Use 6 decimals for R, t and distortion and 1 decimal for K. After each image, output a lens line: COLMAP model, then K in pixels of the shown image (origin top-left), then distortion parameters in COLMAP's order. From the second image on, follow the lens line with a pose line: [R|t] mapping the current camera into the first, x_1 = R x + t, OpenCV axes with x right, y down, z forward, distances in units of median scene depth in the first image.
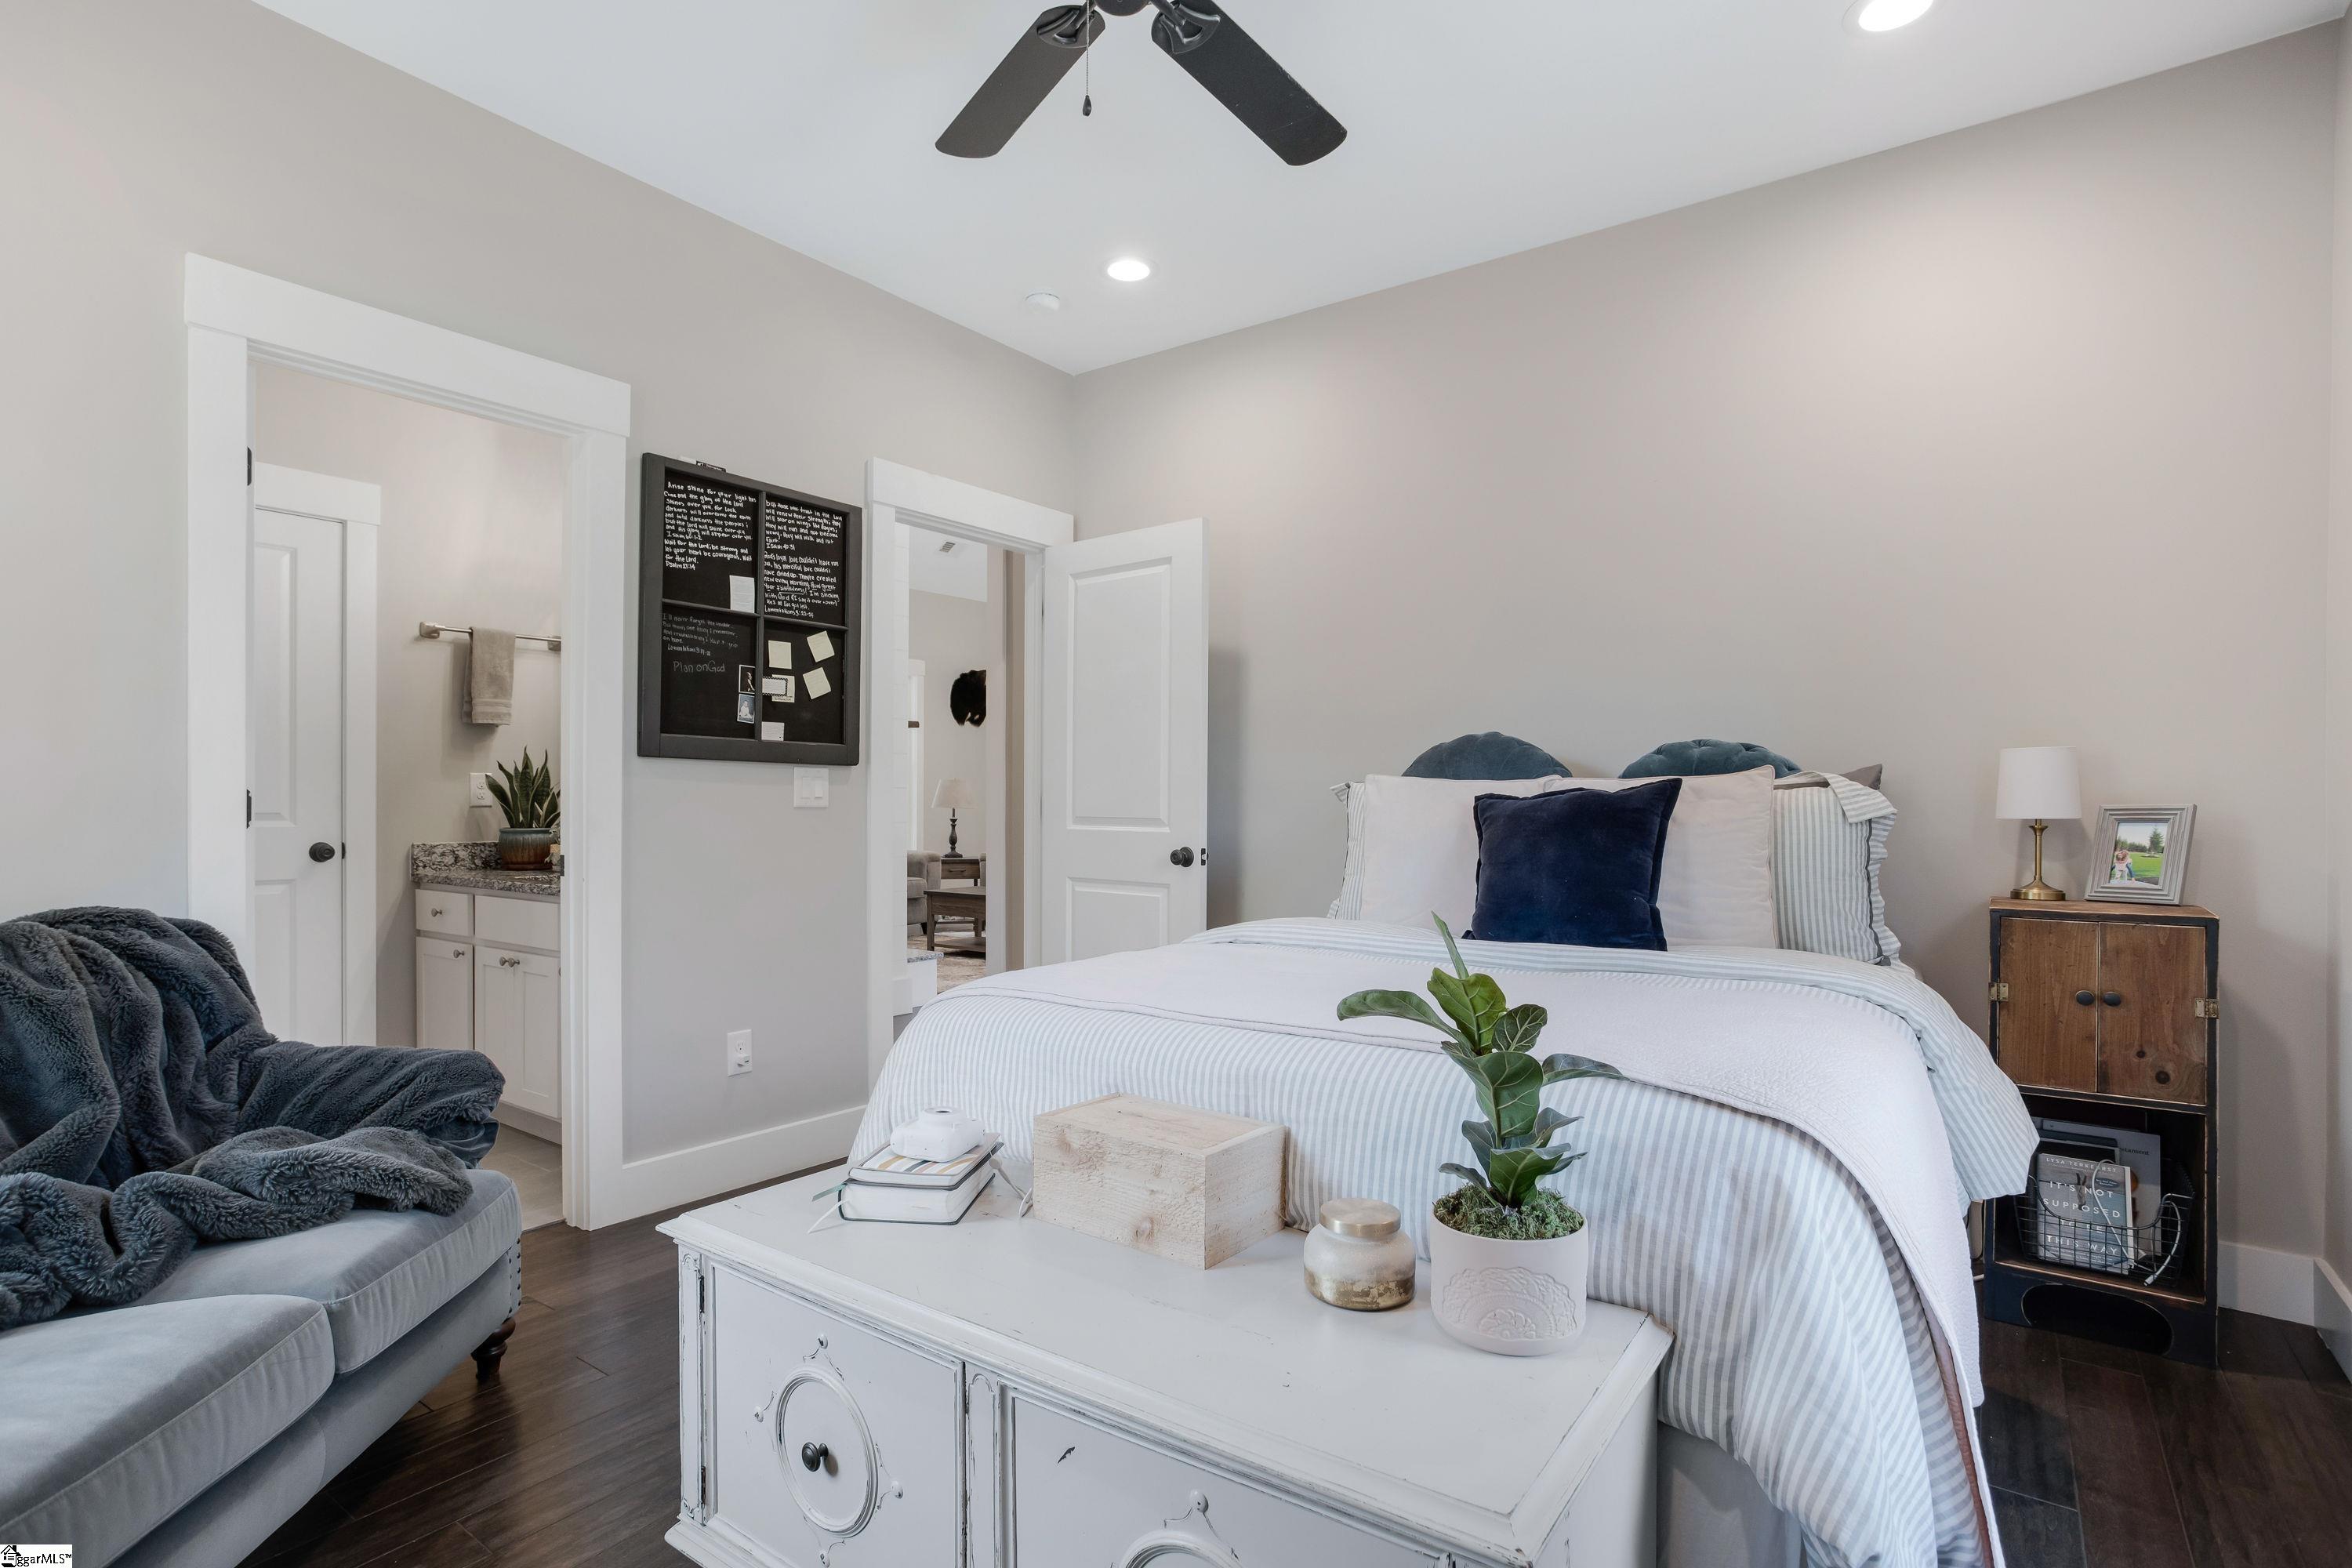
lens RADIAL K [[1193.2, 0, 1168.0], [0, 1193.2, 812.5], [0, 0, 1]] dist [-0.002090, -0.000524]
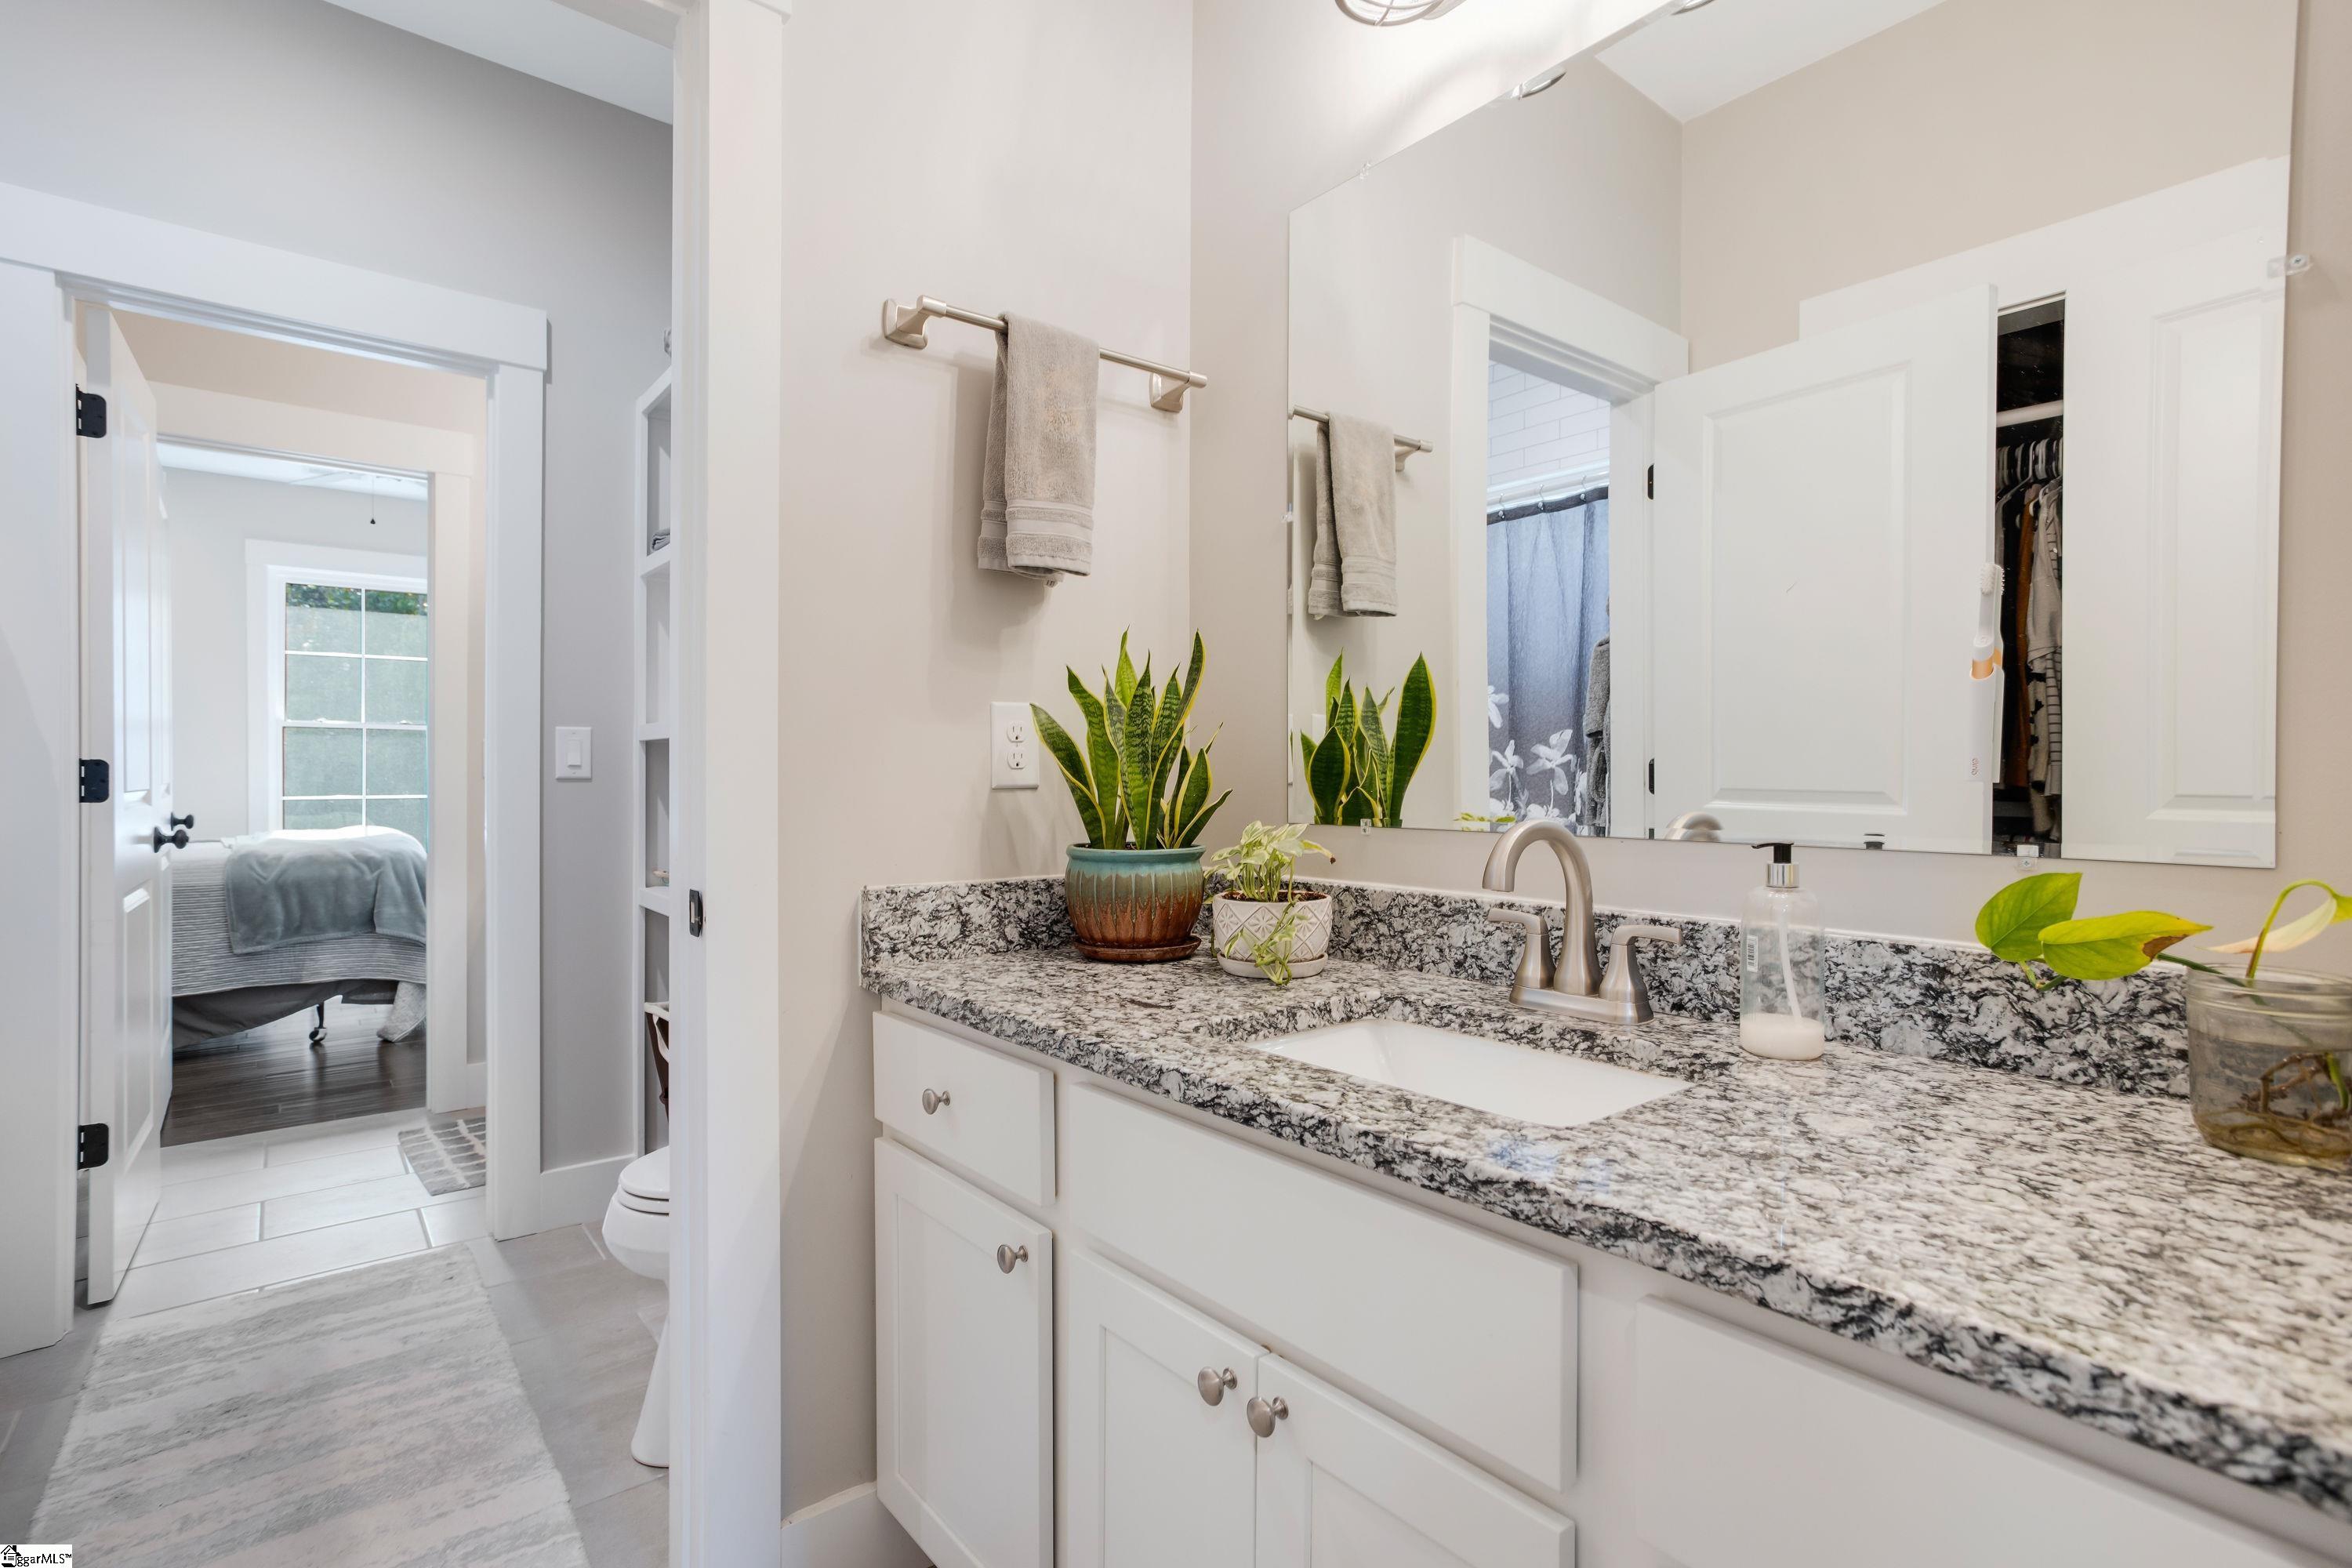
lens RADIAL K [[1147.6, 0, 1170.0], [0, 1147.6, 764.1], [0, 0, 1]] dist [-0.043174, 0.033881]
pose [[0.970014, 0.006356, -0.242966, -0.443730], [-0.005464, 0.999976, 0.004347, -0.014520], [0.242988, -0.002889, 0.970025, 0.660167]]
